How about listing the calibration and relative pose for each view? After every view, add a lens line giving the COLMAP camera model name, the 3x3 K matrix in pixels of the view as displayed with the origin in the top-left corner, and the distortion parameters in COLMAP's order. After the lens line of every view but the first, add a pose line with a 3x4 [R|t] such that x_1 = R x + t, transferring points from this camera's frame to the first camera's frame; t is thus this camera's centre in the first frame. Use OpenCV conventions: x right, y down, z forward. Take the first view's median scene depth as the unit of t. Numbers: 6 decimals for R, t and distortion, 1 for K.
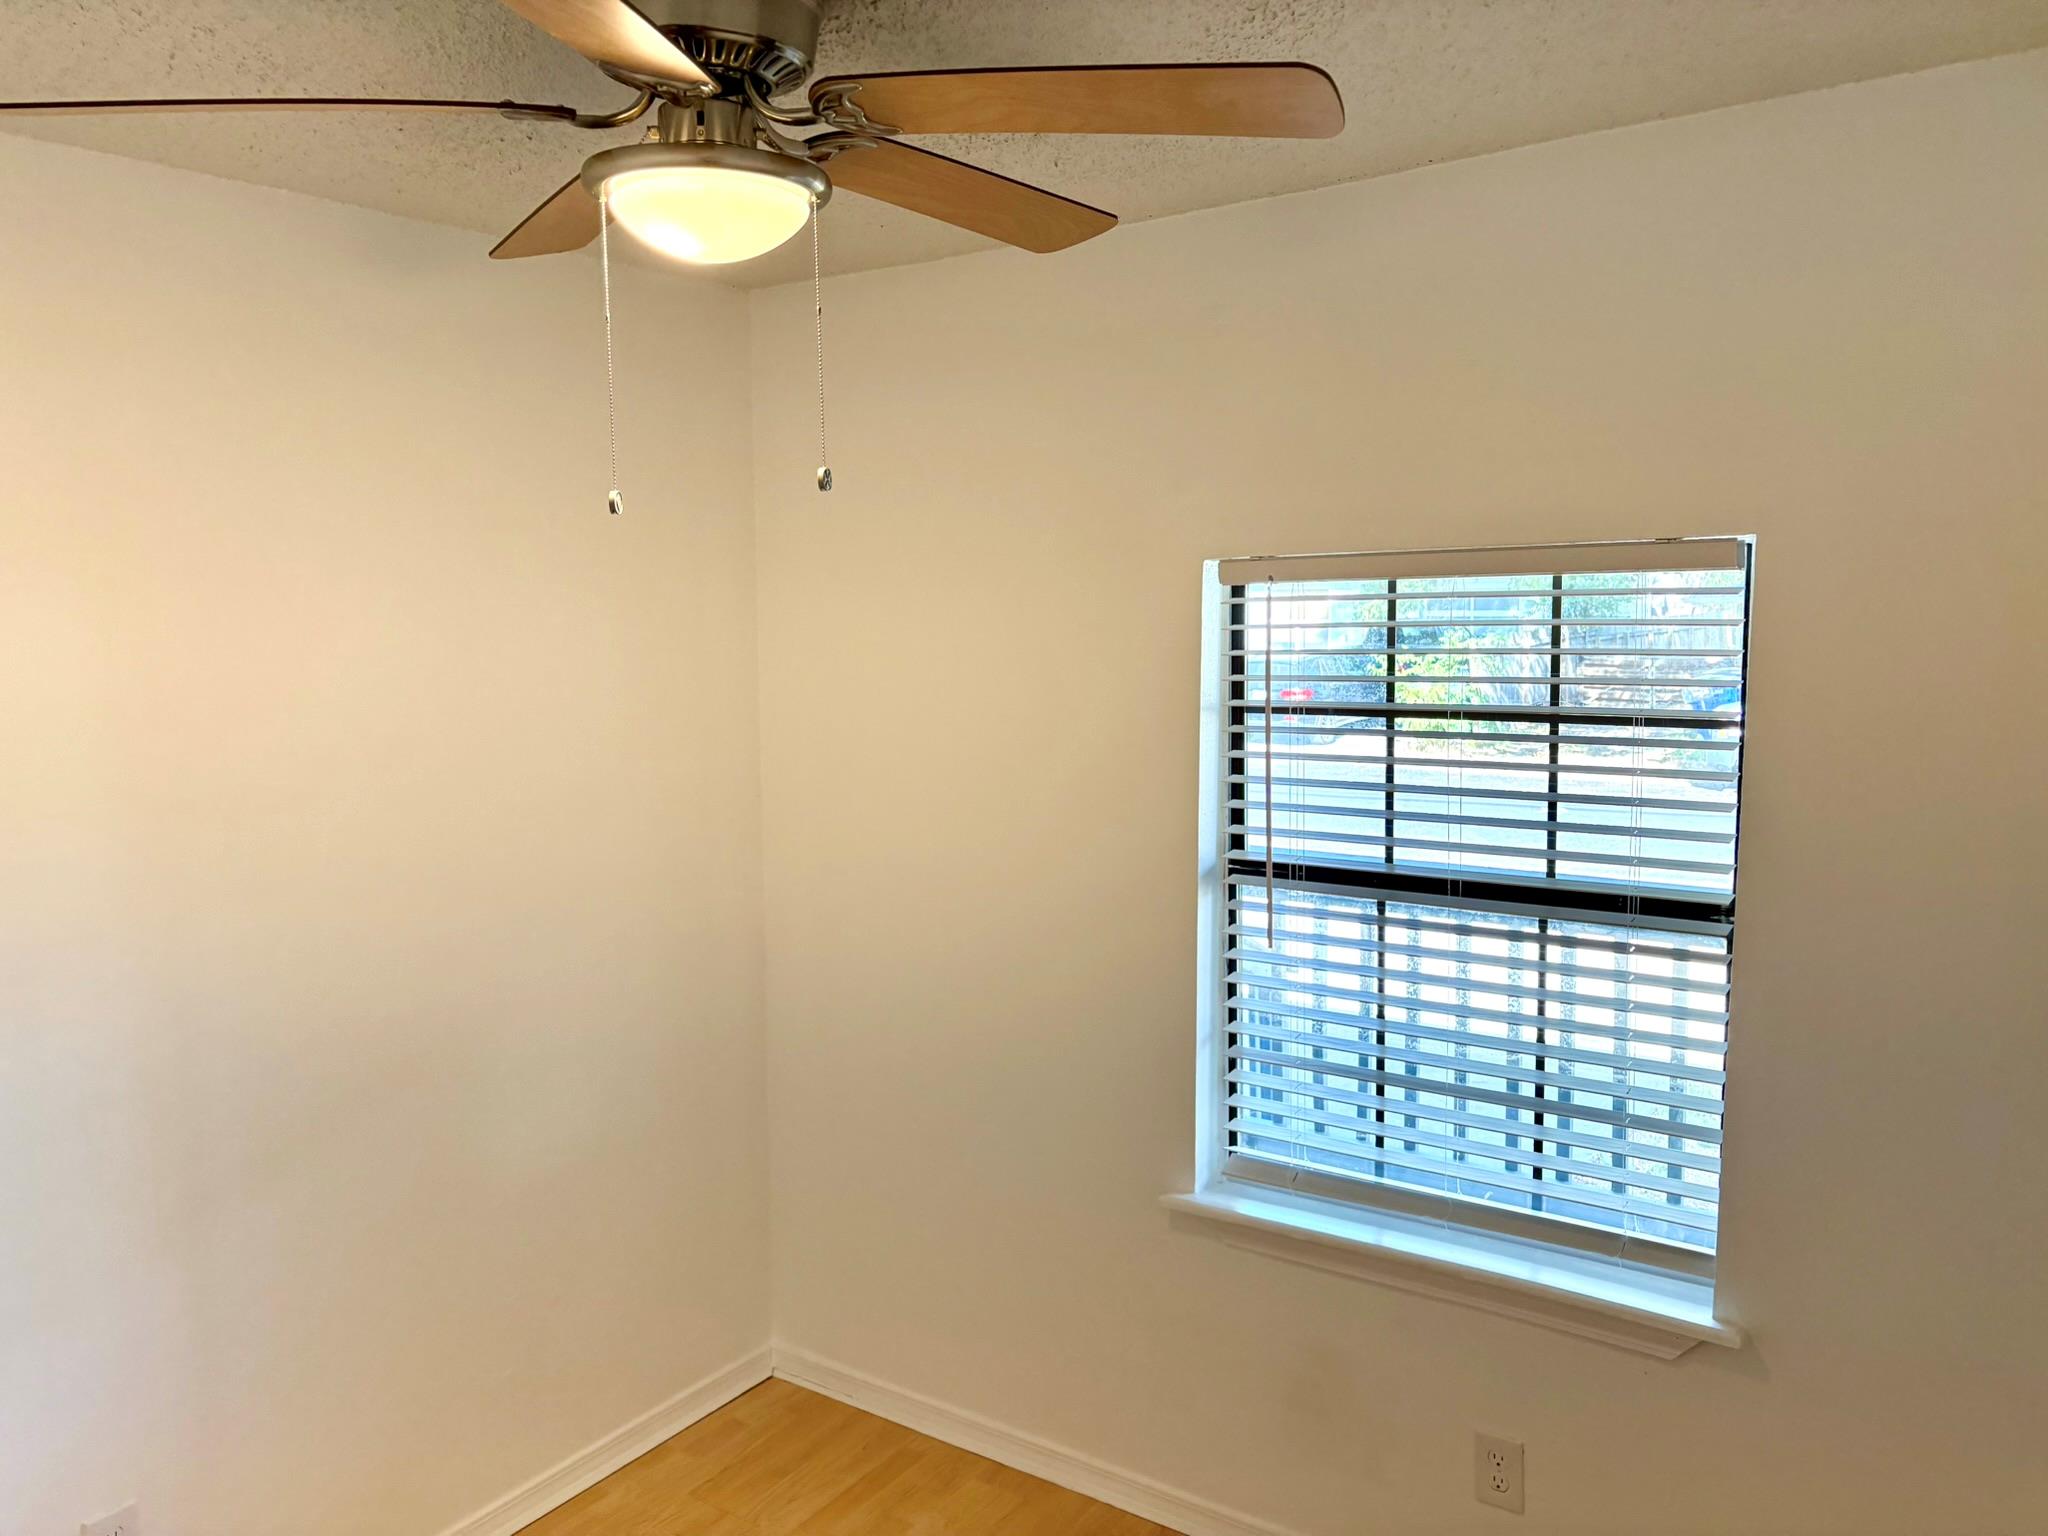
lens RADIAL K [[1574.2, 0, 1024.0], [0, 1574.2, 768.0], [0, 0, 1]] dist [0.036730, -0.004166]
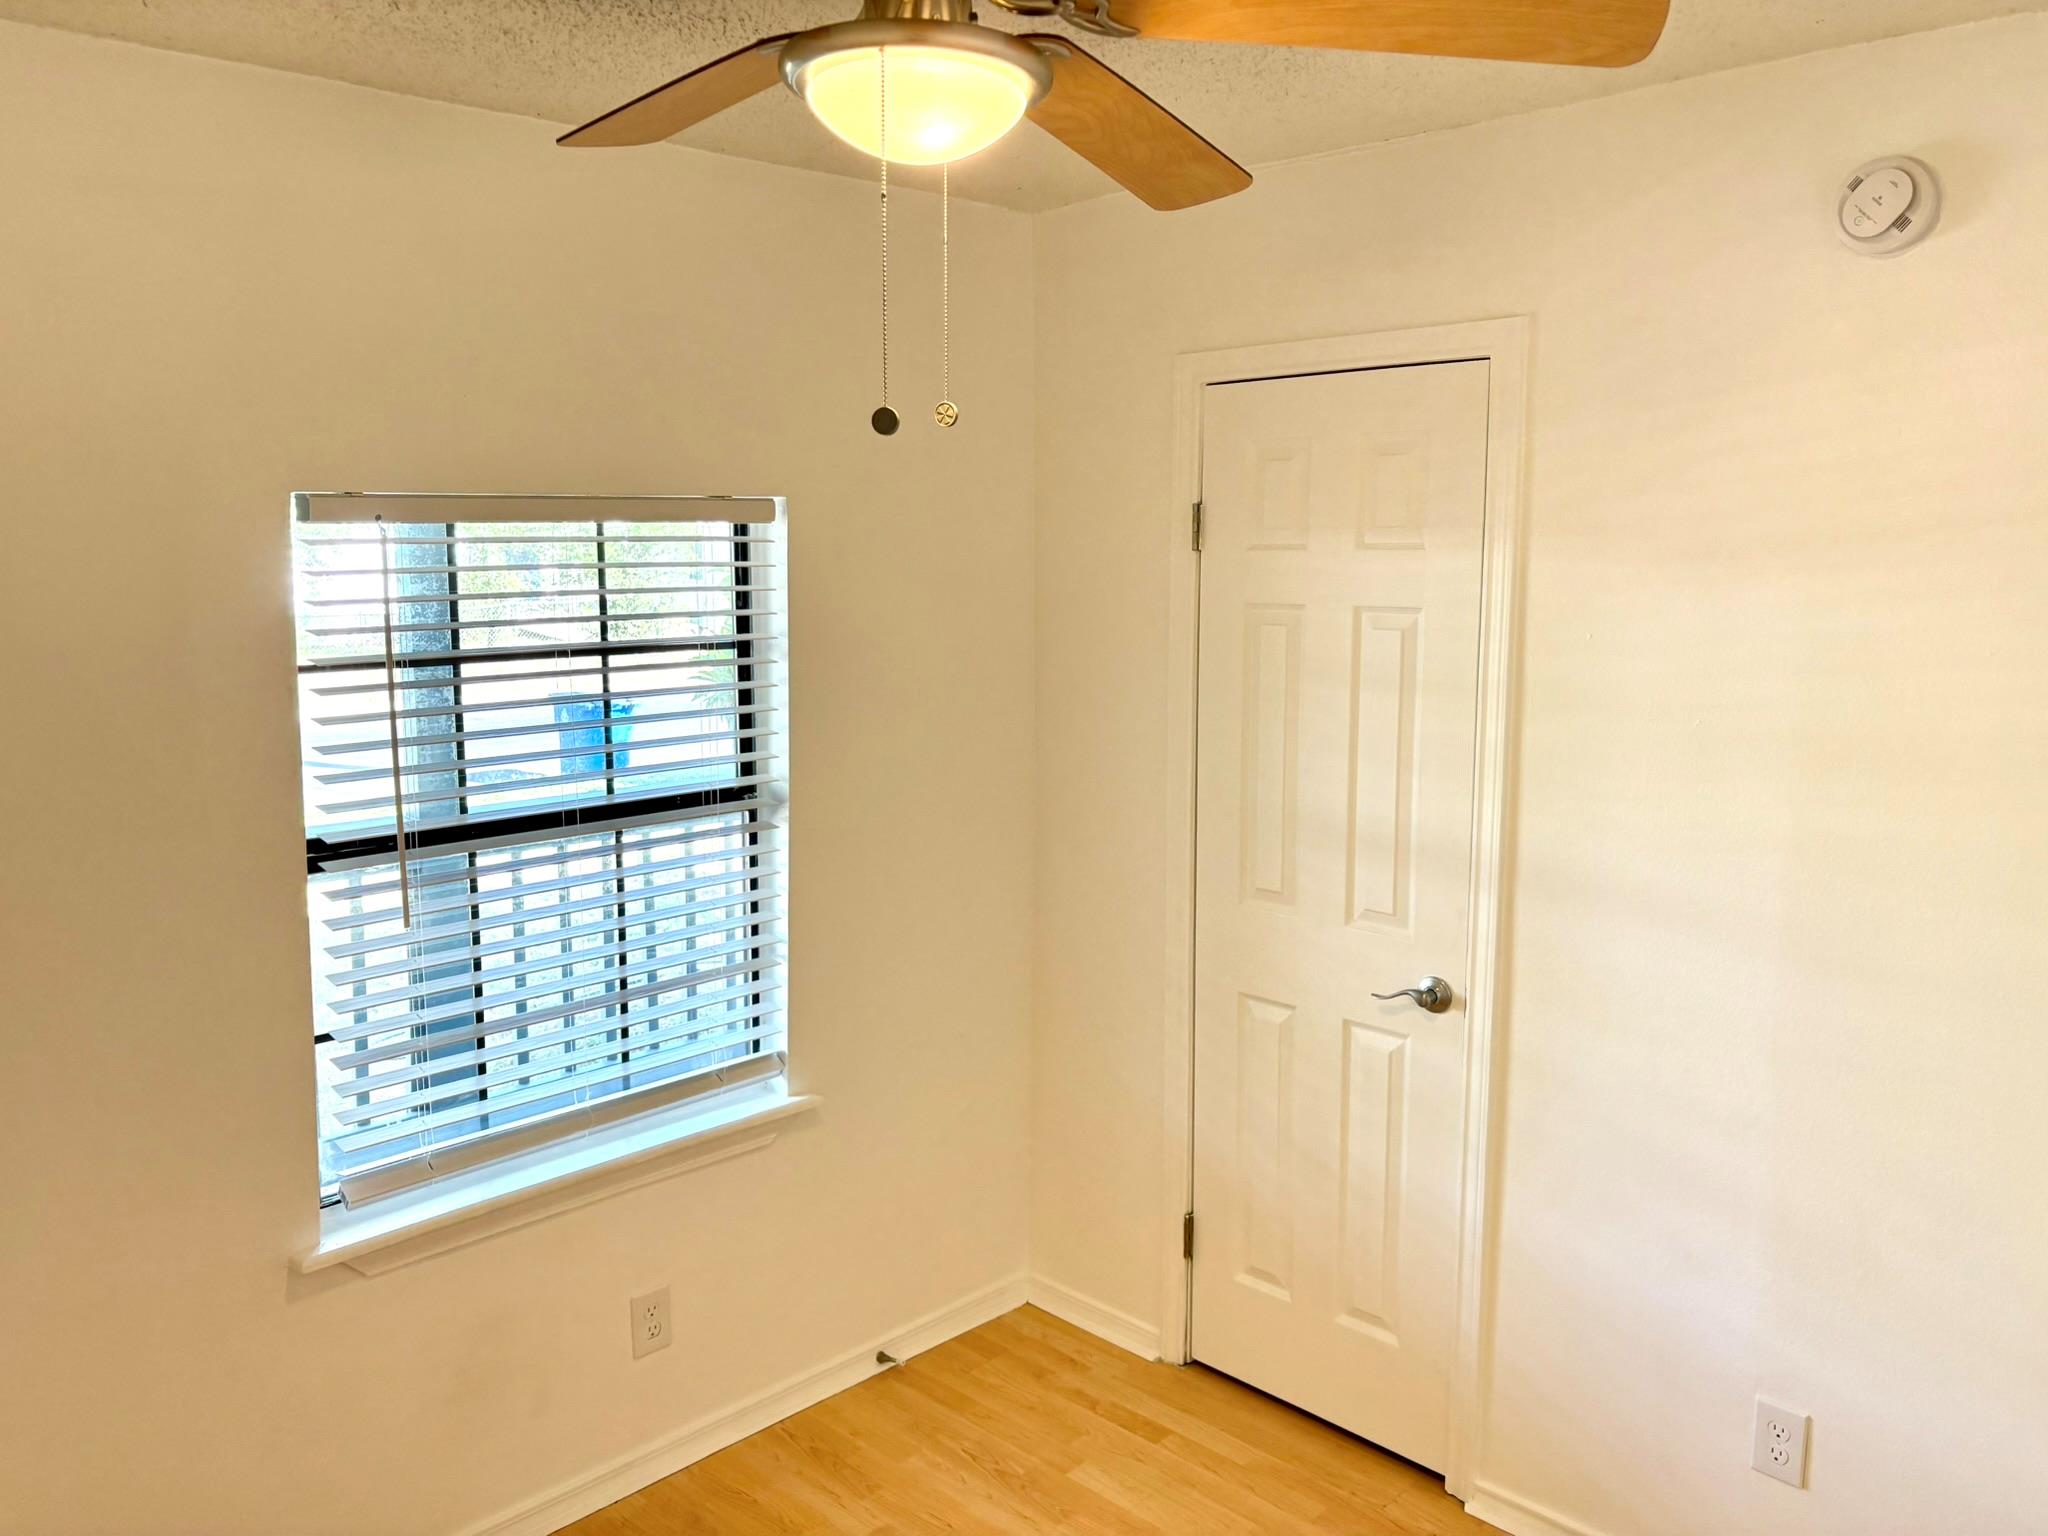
lens RADIAL K [[1574.2, 0, 1024.0], [0, 1574.2, 768.0], [0, 0, 1]] dist [0.036730, -0.004166]
pose [[0.165655, -0.129104, 0.977697, -0.686972], [0.110849, 0.987549, 0.111624, -0.039973], [-0.979934, 0.089886, 0.177903, 0.495613]]
